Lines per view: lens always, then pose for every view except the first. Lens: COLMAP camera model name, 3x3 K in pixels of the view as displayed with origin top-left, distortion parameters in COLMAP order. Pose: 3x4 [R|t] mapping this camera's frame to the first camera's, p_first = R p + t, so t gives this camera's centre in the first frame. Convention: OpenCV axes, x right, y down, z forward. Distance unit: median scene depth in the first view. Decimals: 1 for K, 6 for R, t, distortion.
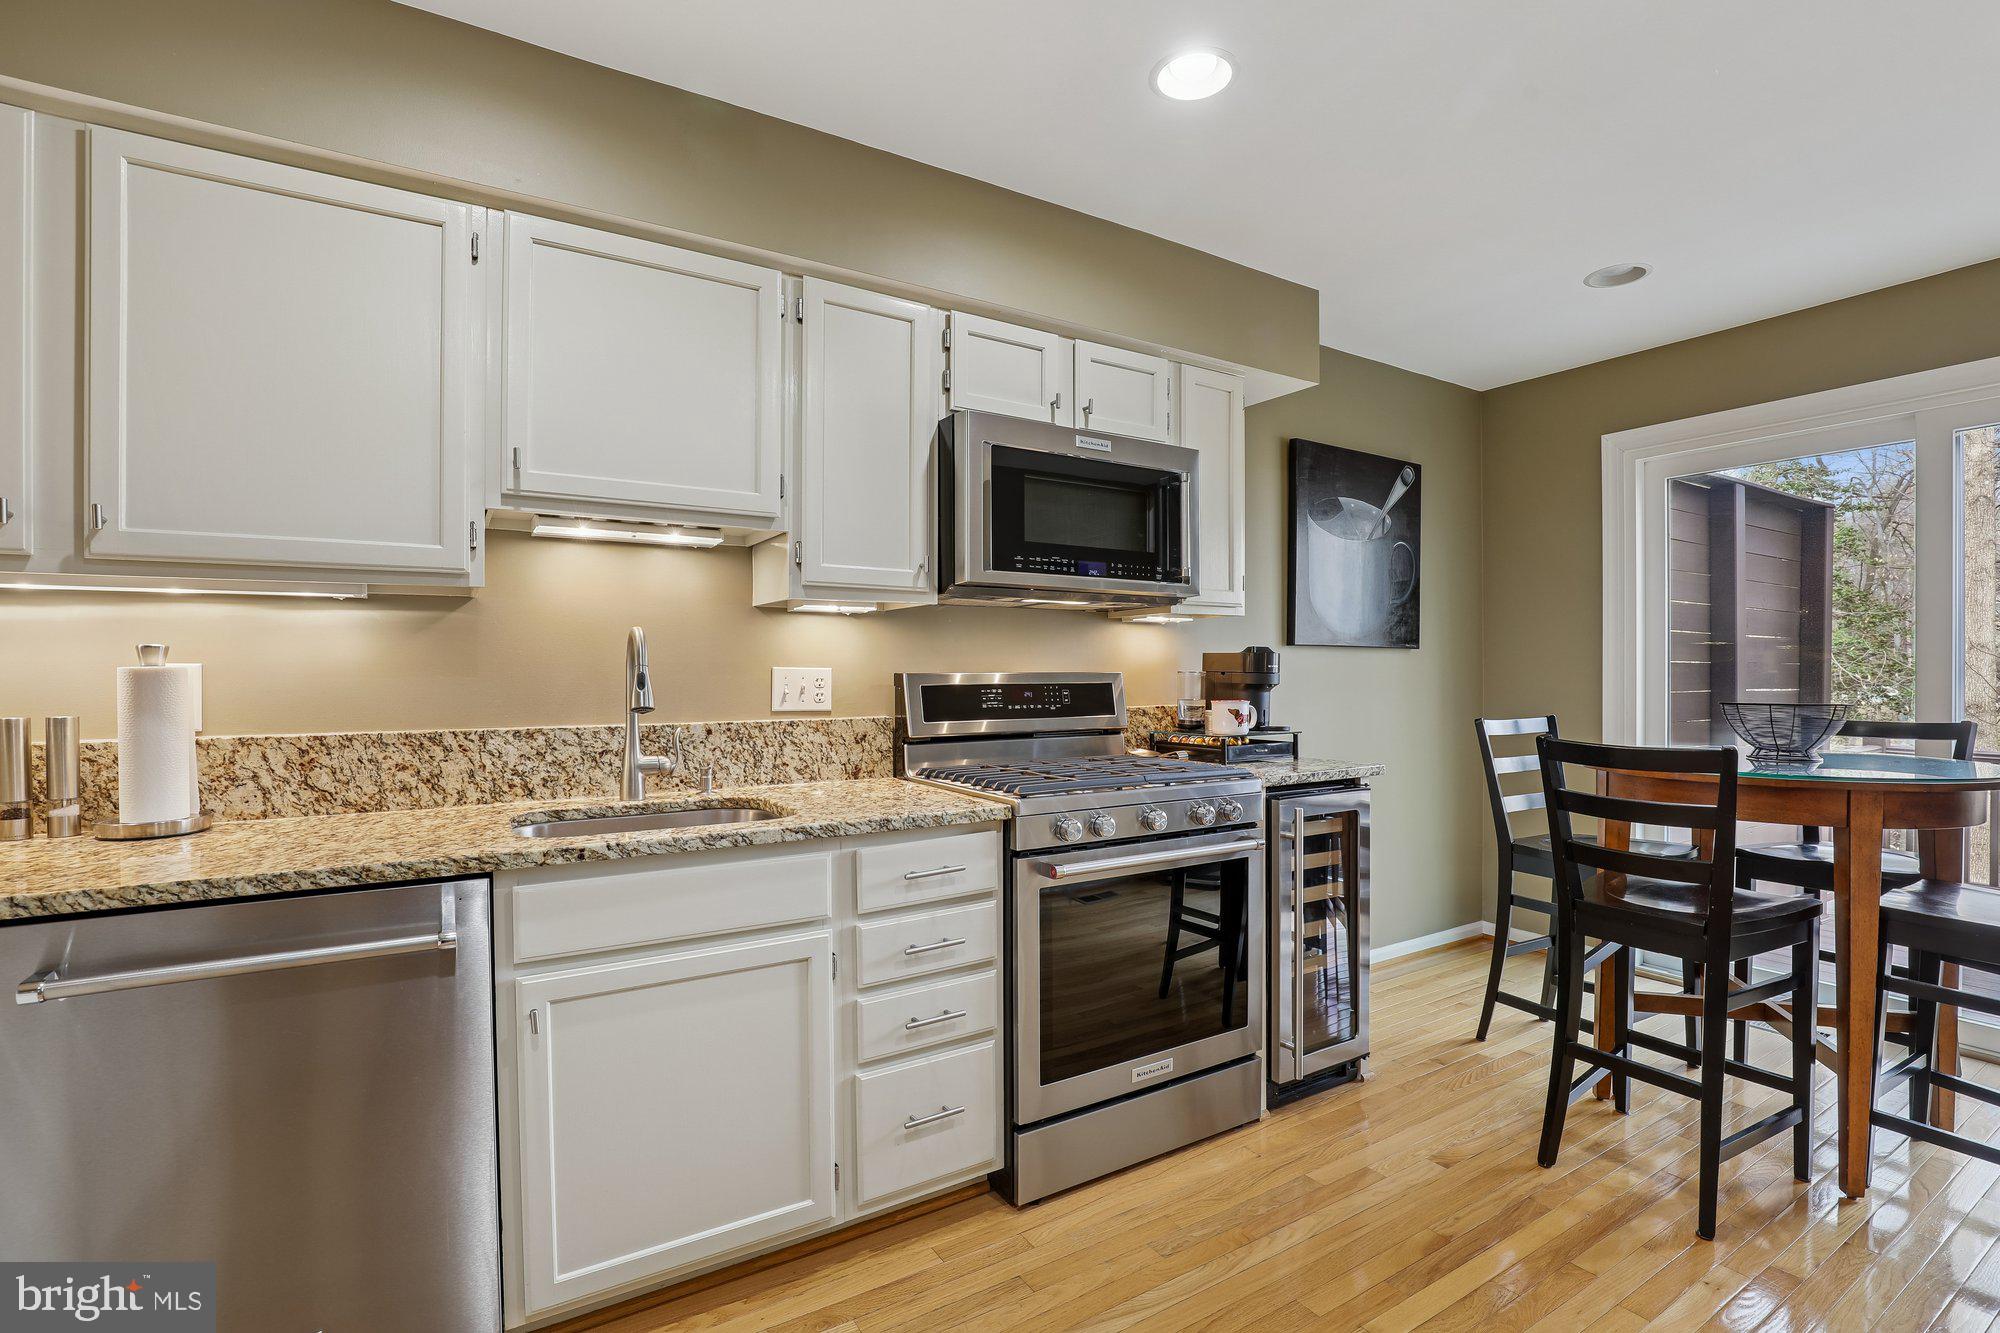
lens RADIAL K [[916.2, 0, 1000.4], [0, 916.2, 675.0], [0, 0, 1]] dist [-0.039288, 0.008764]
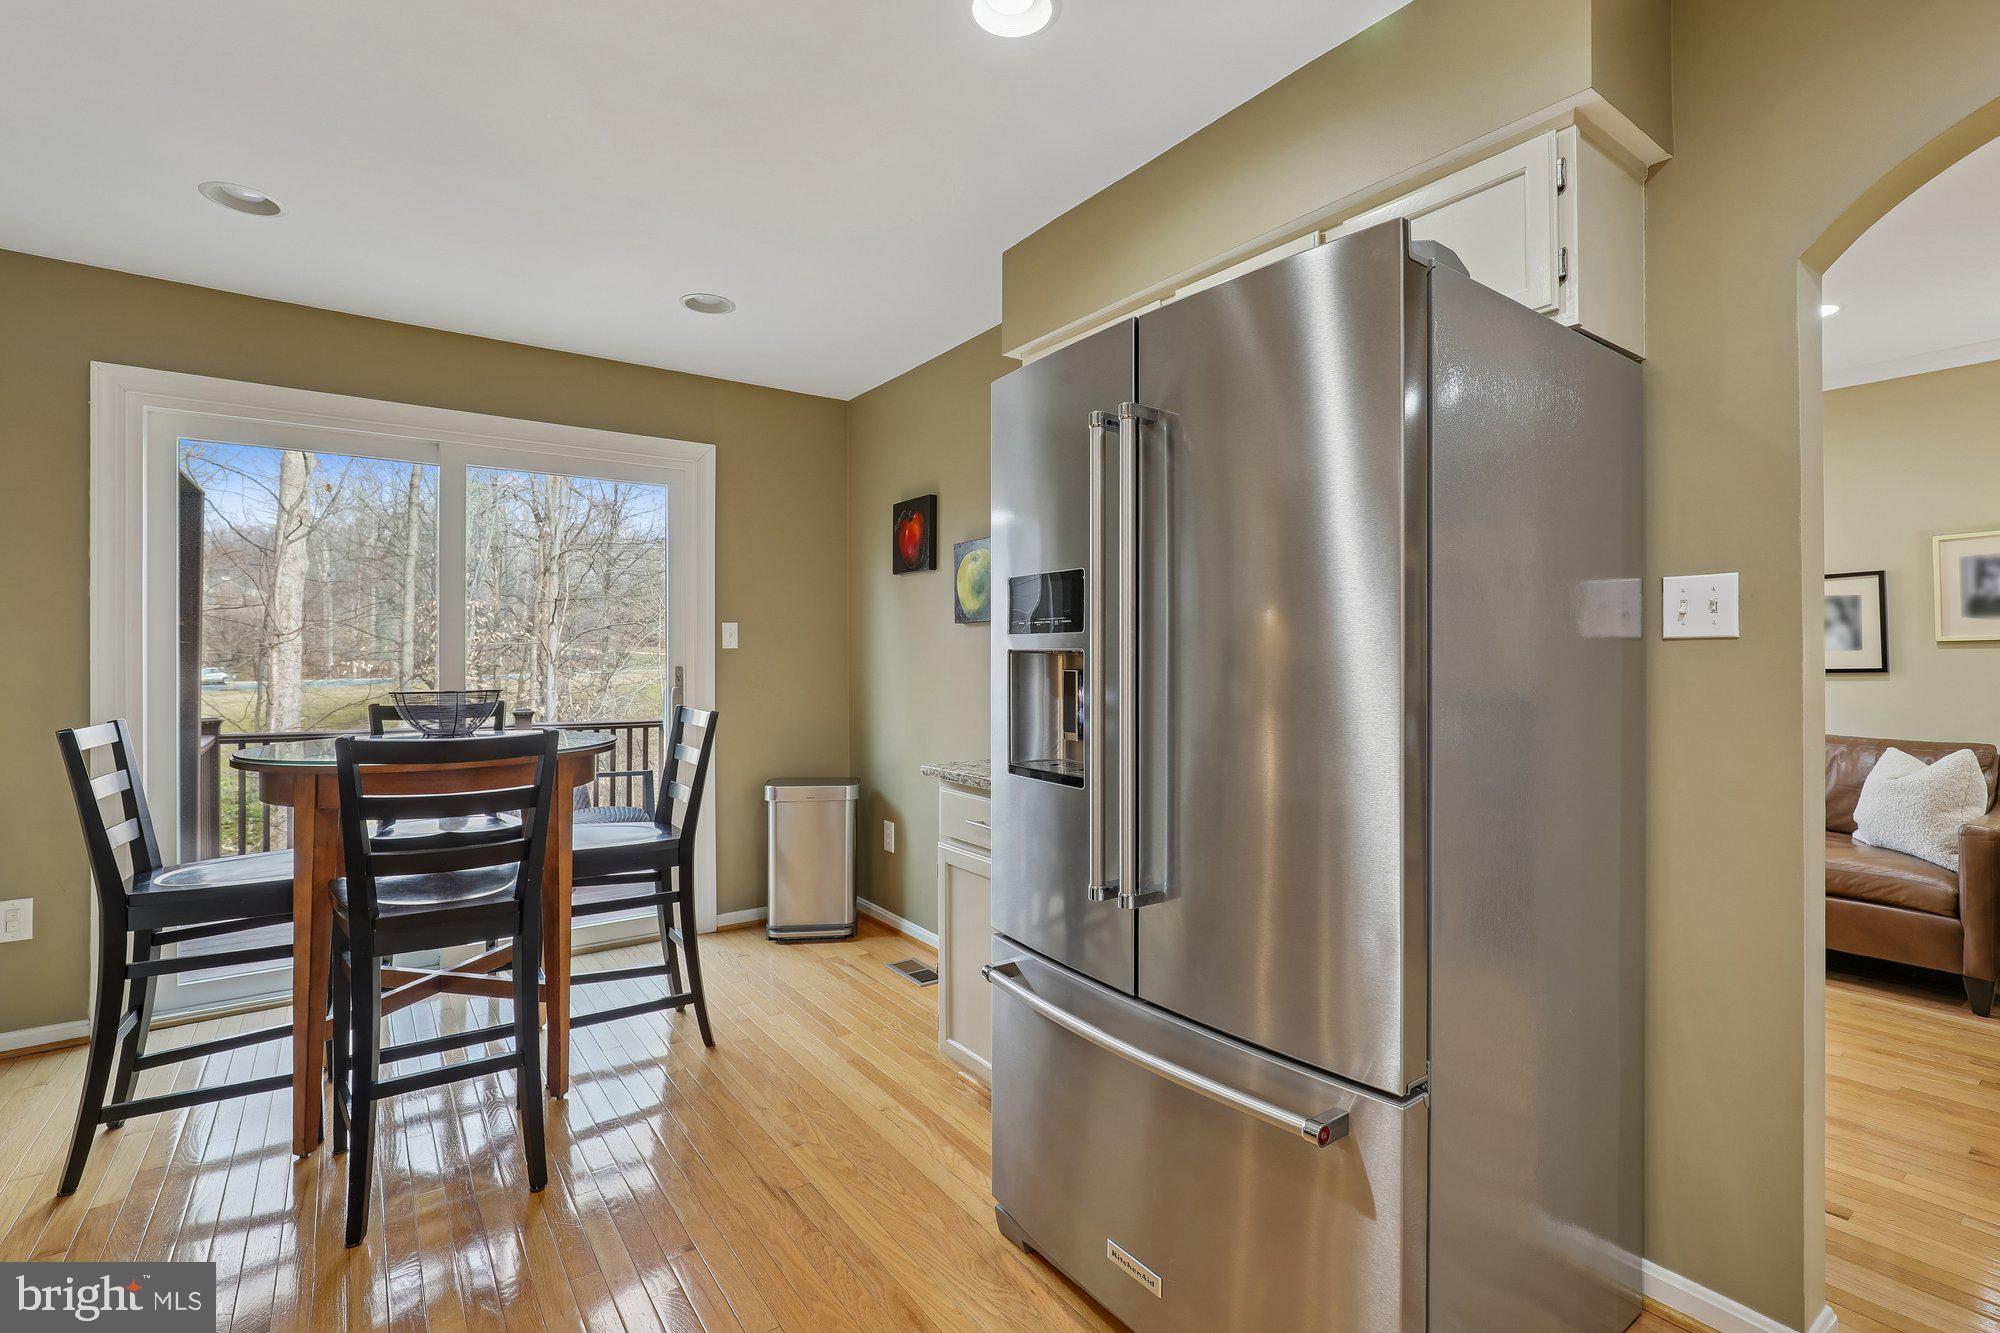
lens RADIAL K [[916.2, 0, 1000.4], [0, 916.2, 675.0], [0, 0, 1]] dist [-0.039288, 0.008764]
pose [[-0.068551, -0.017668, 0.997491, -0.292894], [0.010455, 0.999776, 0.018427, -0.002681], [-0.997593, 0.011692, -0.068351, 0.489424]]
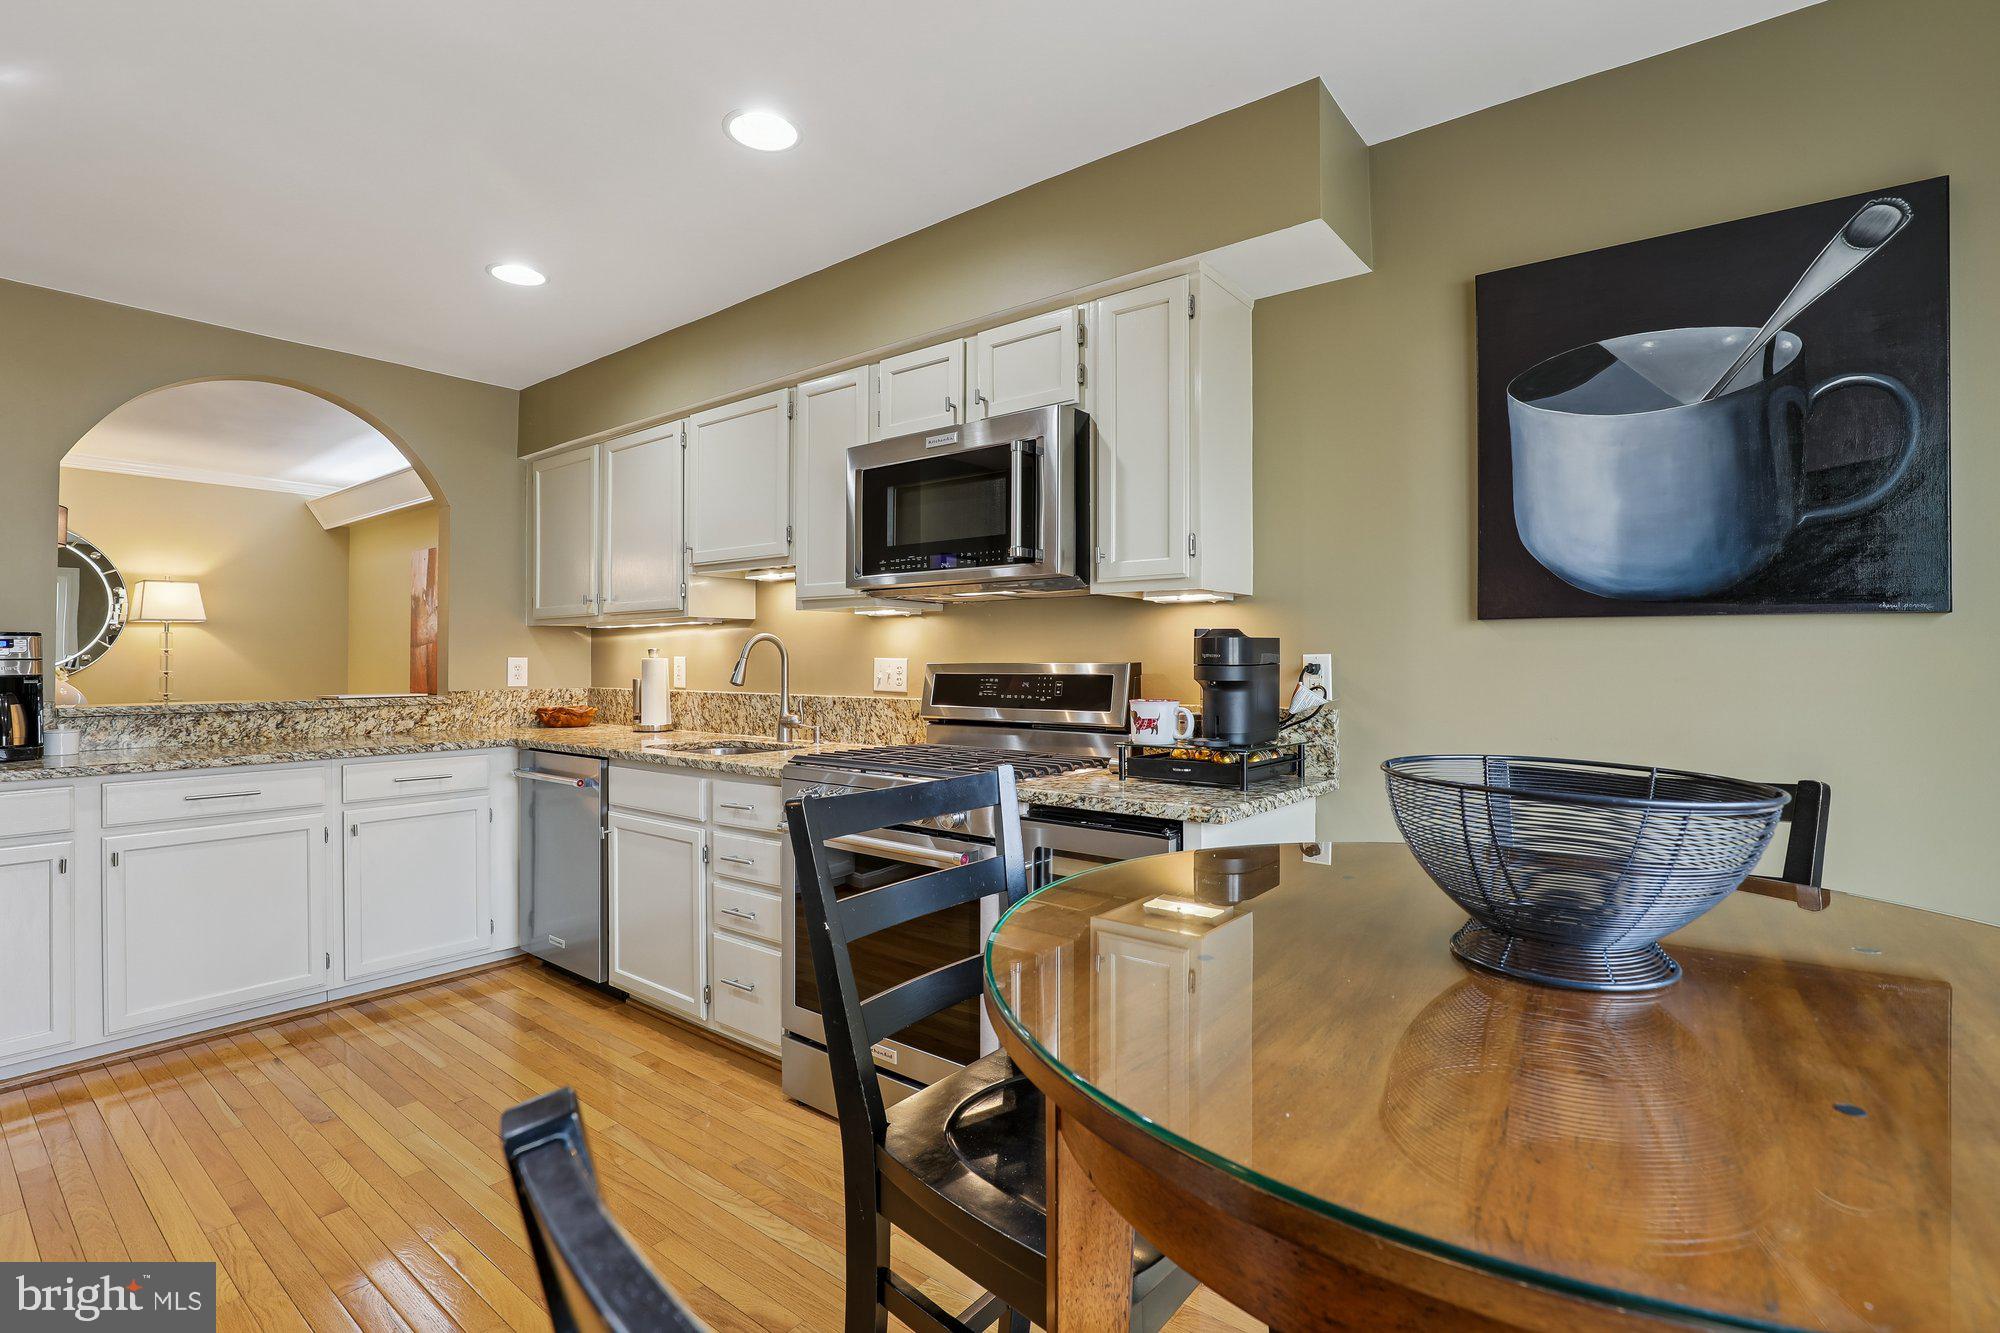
lens RADIAL K [[913.1, 0, 1028.3], [0, 913.1, 654.8], [0, 0, 1]] dist [-0.030670, 0.000910]
pose [[0.367448, -0.003861, -0.930036, 1.242825], [-0.005209, 0.999967, -0.006210, -0.007065], [0.930030, 0.007127, 0.367416, 0.818467]]
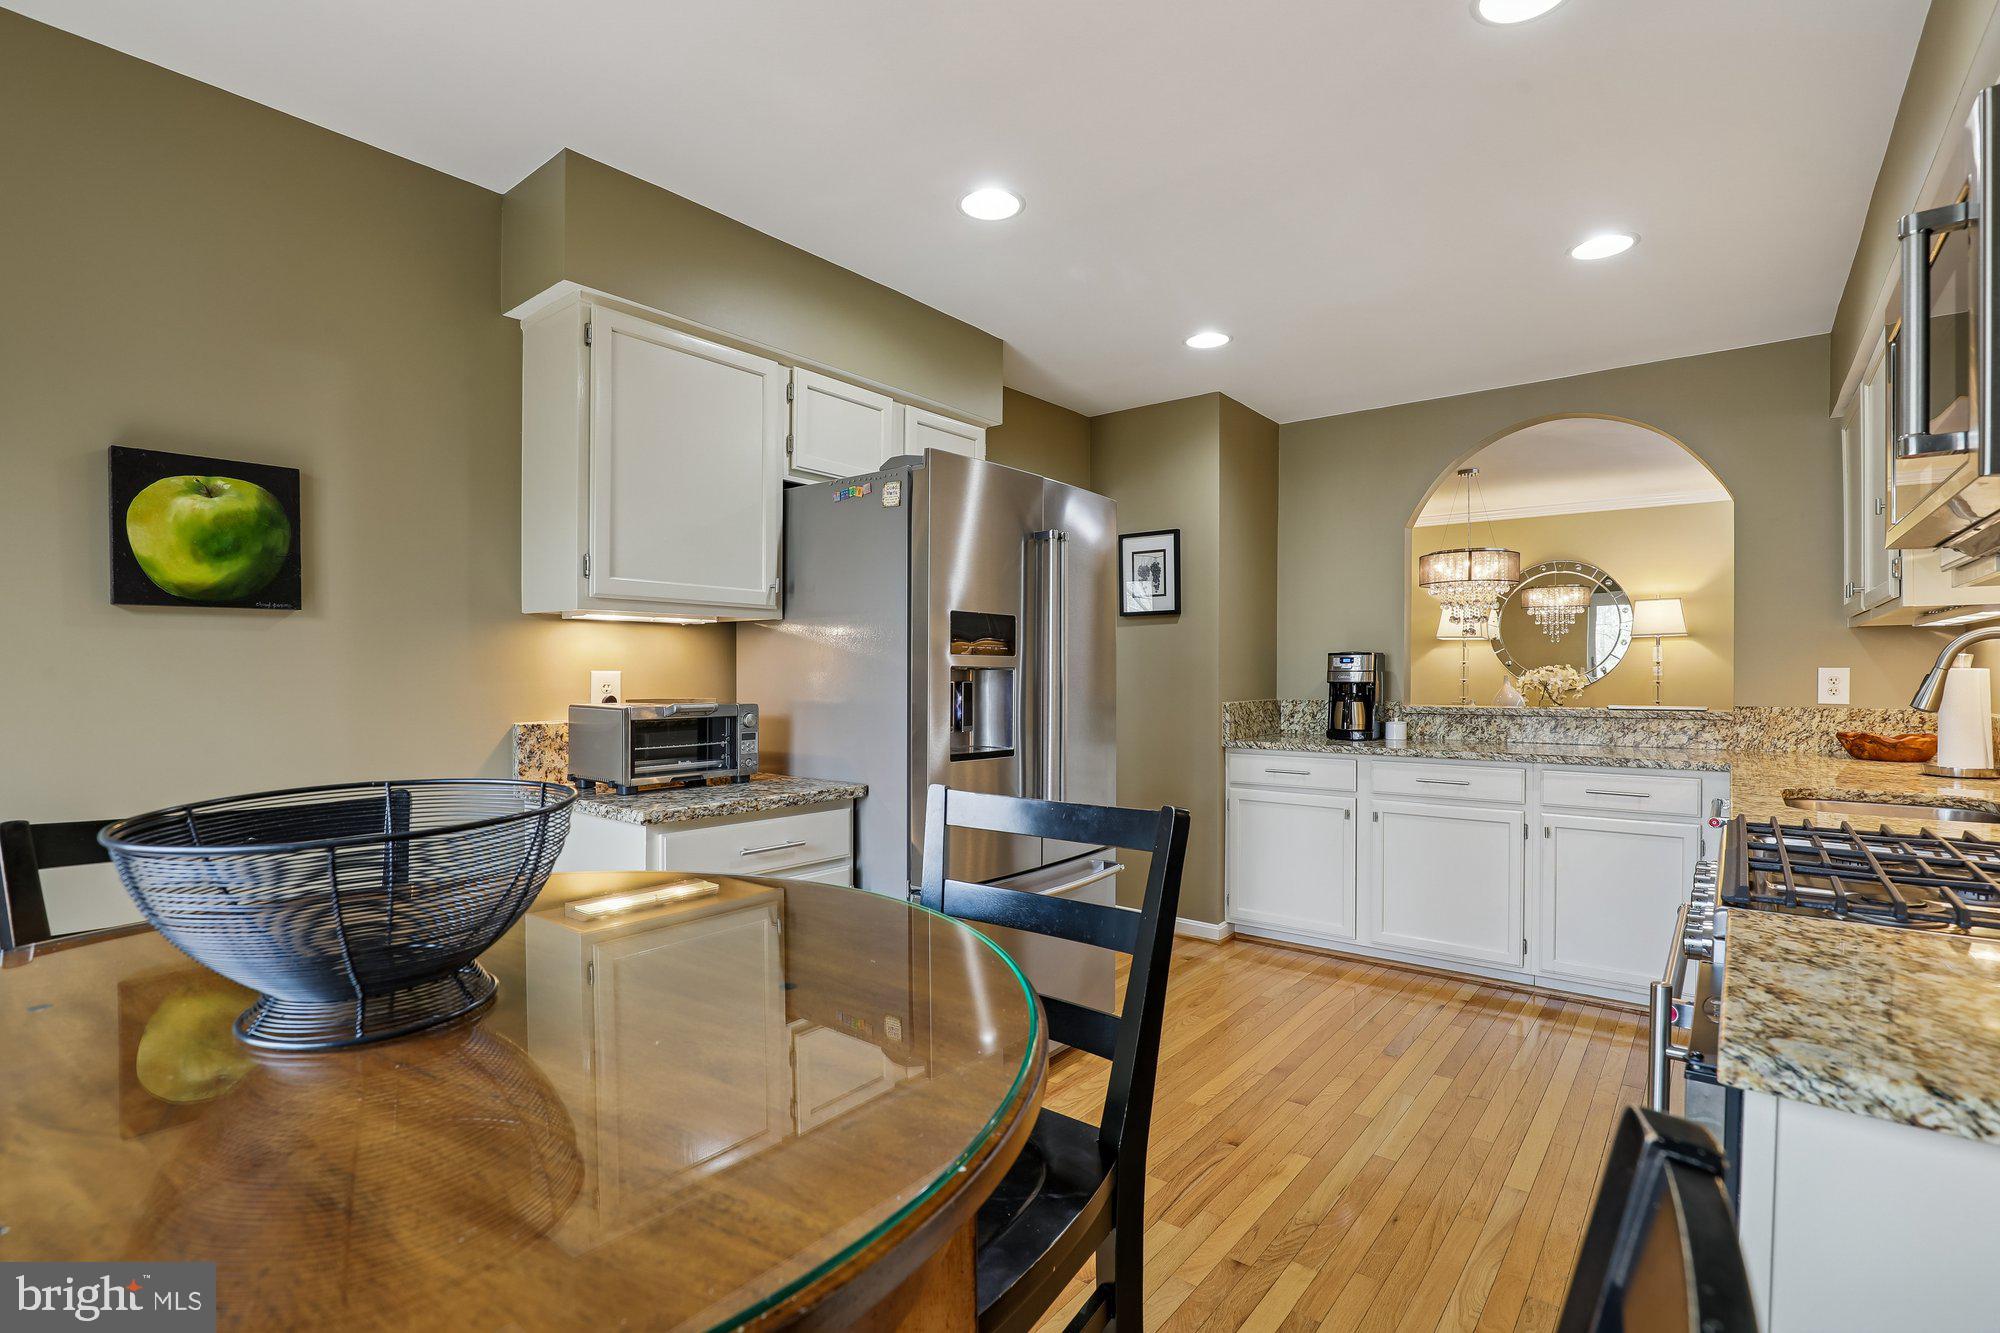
lens RADIAL K [[916.2, 0, 1000.4], [0, 916.2, 675.0], [0, 0, 1]] dist [-0.039288, 0.008764]
pose [[-0.941911, 0.003014, -0.335850, 0.885203], [0.000026, 0.999960, 0.008901, -0.009240], [0.335864, 0.008375, -0.941873, 1.490629]]
